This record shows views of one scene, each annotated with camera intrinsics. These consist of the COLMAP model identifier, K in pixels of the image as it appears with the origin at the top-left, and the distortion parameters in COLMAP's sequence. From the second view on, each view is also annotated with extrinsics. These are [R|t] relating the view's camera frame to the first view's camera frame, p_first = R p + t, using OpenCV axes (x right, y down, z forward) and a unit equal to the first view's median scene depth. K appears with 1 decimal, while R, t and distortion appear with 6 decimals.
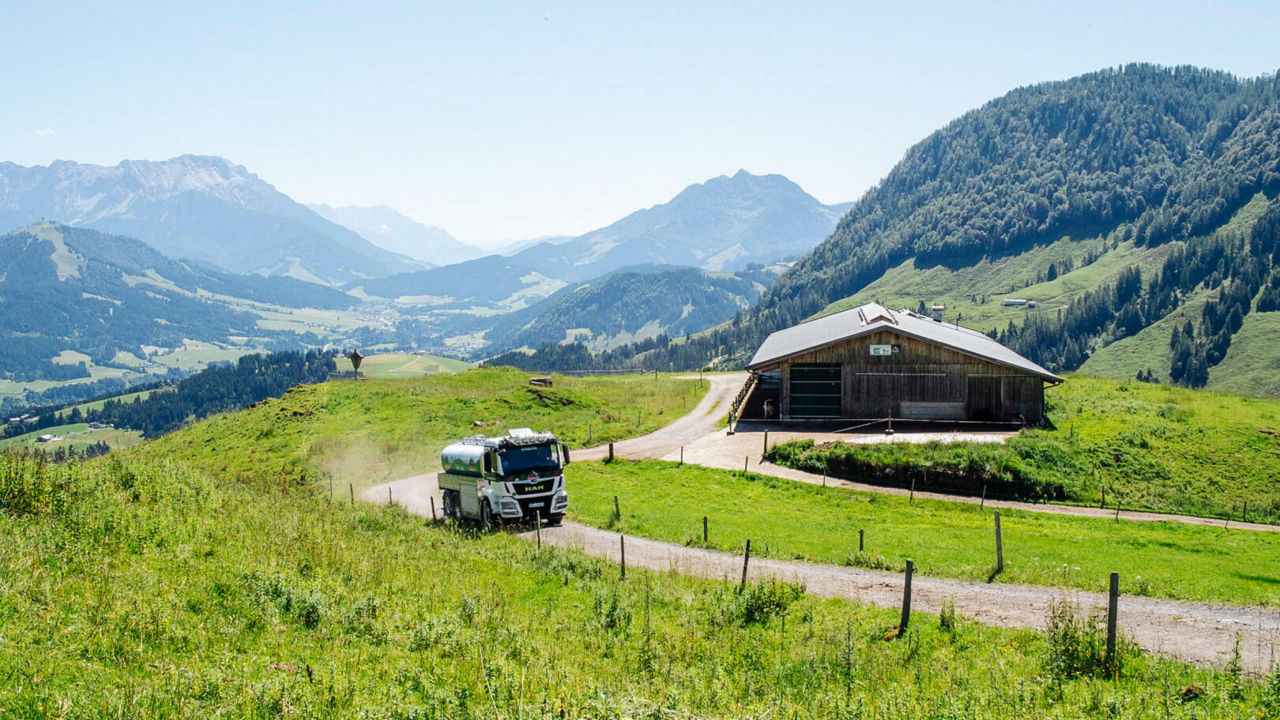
lens RADIAL K [[1466.9, 0, 640.0], [0, 1466.9, 360.0], [0, 0, 1]] dist [-0.018548, -0.011322]
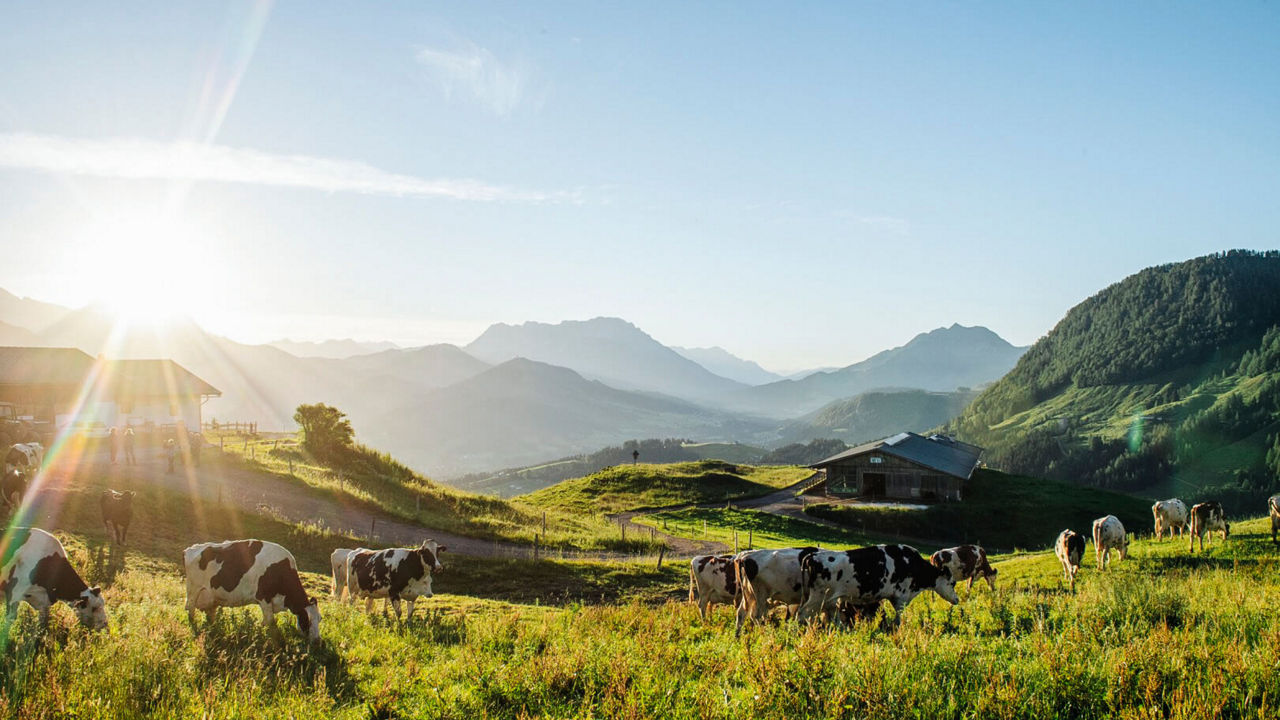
lens RADIAL K [[1466.9, 0, 640.0], [0, 1466.9, 360.0], [0, 0, 1]] dist [-0.018548, -0.011322]
pose [[0.939601, 0.011399, -0.342083, 0.282860], [-0.025230, 0.999033, -0.036007, -0.032770], [0.341342, 0.042463, 0.938980, -0.501246]]
